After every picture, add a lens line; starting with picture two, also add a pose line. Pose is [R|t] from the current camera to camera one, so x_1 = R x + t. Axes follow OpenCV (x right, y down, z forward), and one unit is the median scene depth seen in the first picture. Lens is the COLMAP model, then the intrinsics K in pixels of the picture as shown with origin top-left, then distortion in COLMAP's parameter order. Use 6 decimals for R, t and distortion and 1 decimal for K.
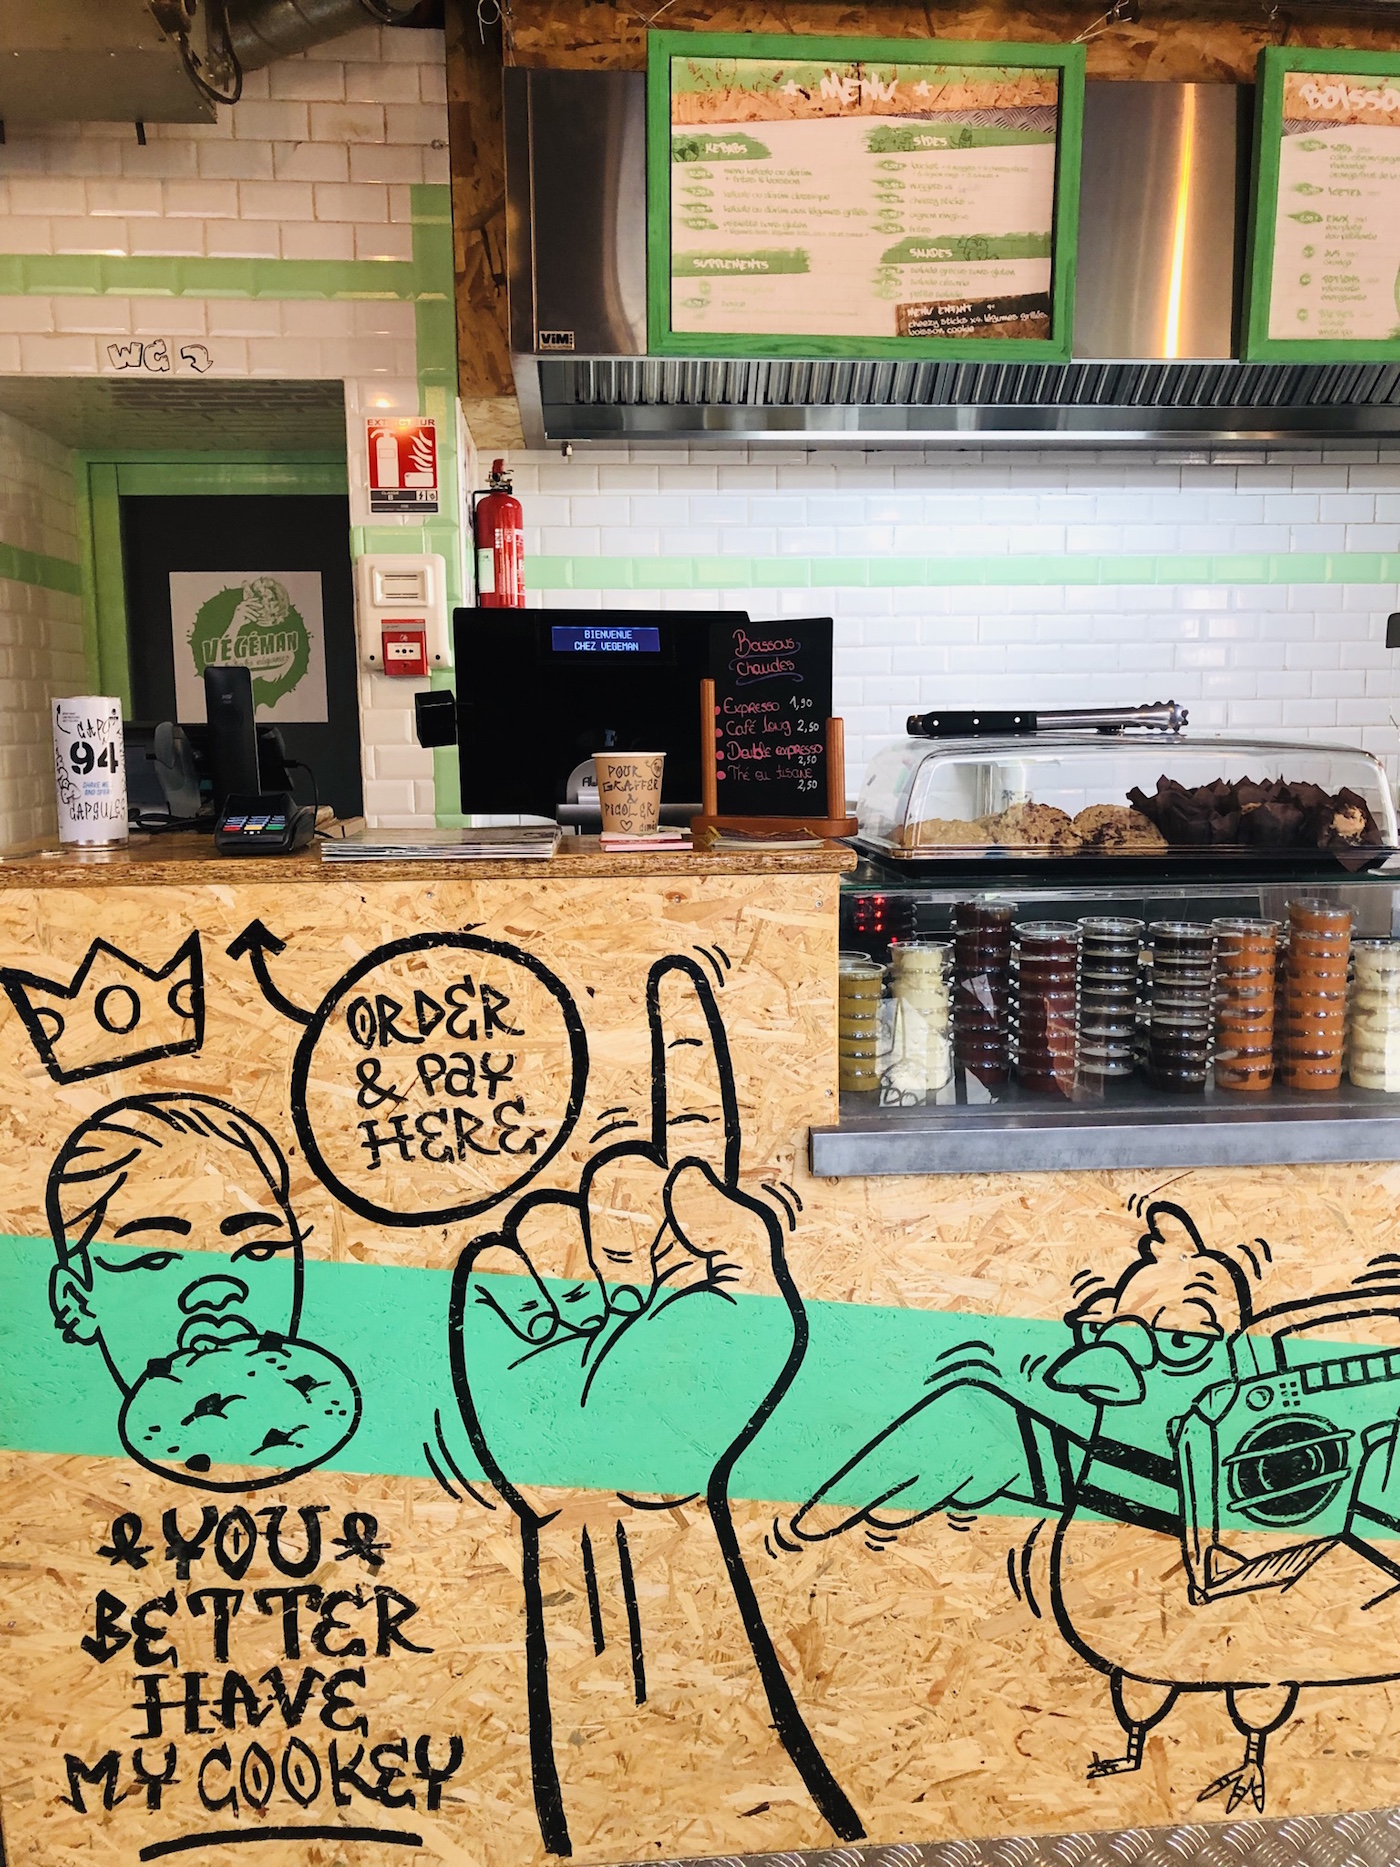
lens RADIAL K [[1530.0, 0, 698.9], [0, 1530.0, 937.1], [0, 0, 1]] dist [0.027500, -0.000780]
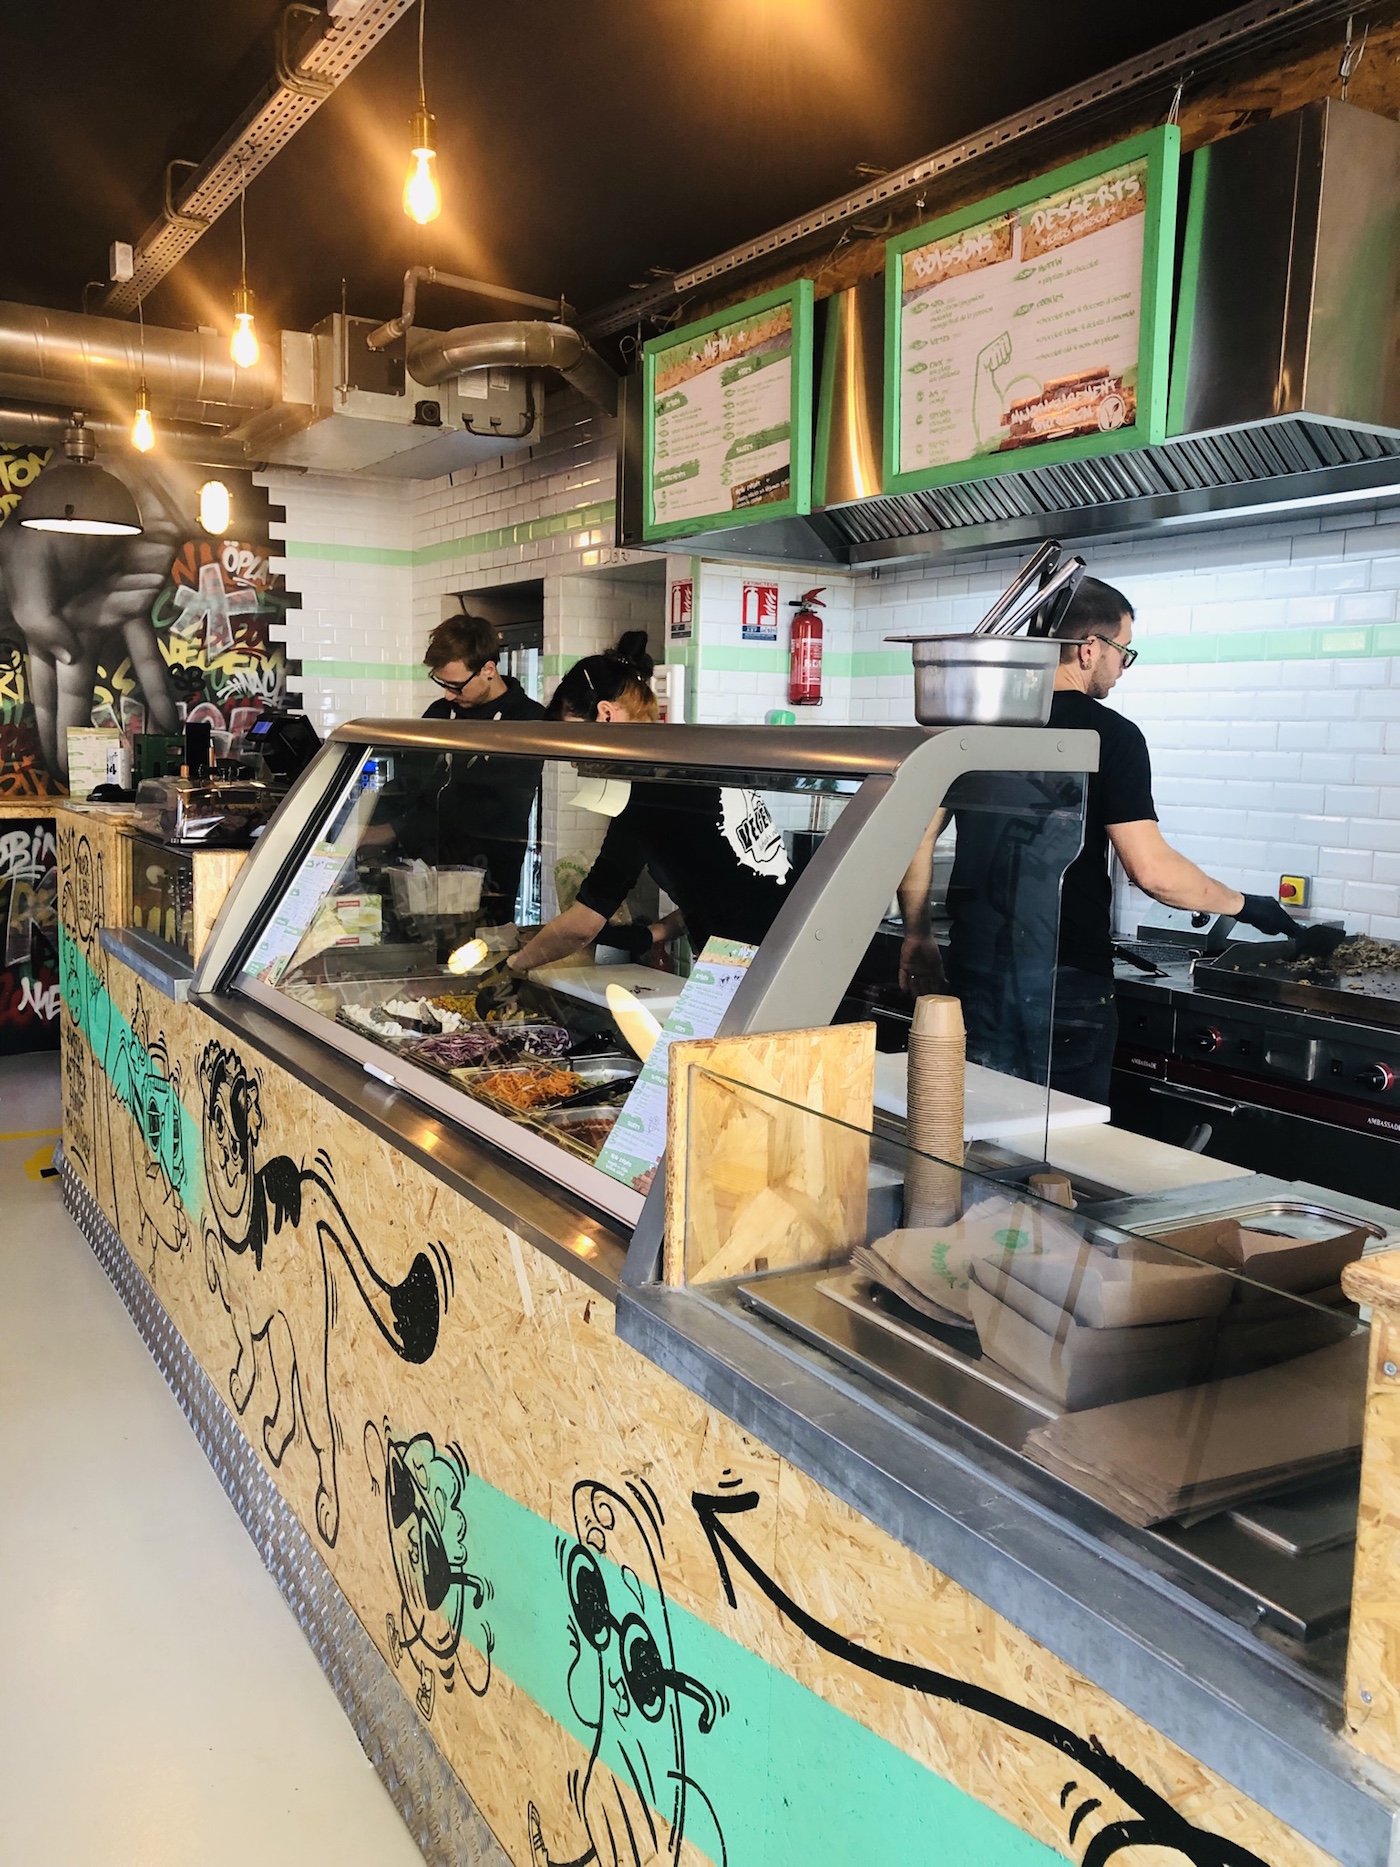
lens RADIAL K [[1530.0, 0, 696.5], [0, 1530.0, 931.1], [0, 0, 1]] dist [0.027500, -0.000780]
pose [[0.442916, 0.132230, -0.886759, 1.402773], [-0.155377, 0.985419, 0.069334, -0.104621], [0.882997, 0.107073, 0.457003, 0.374446]]
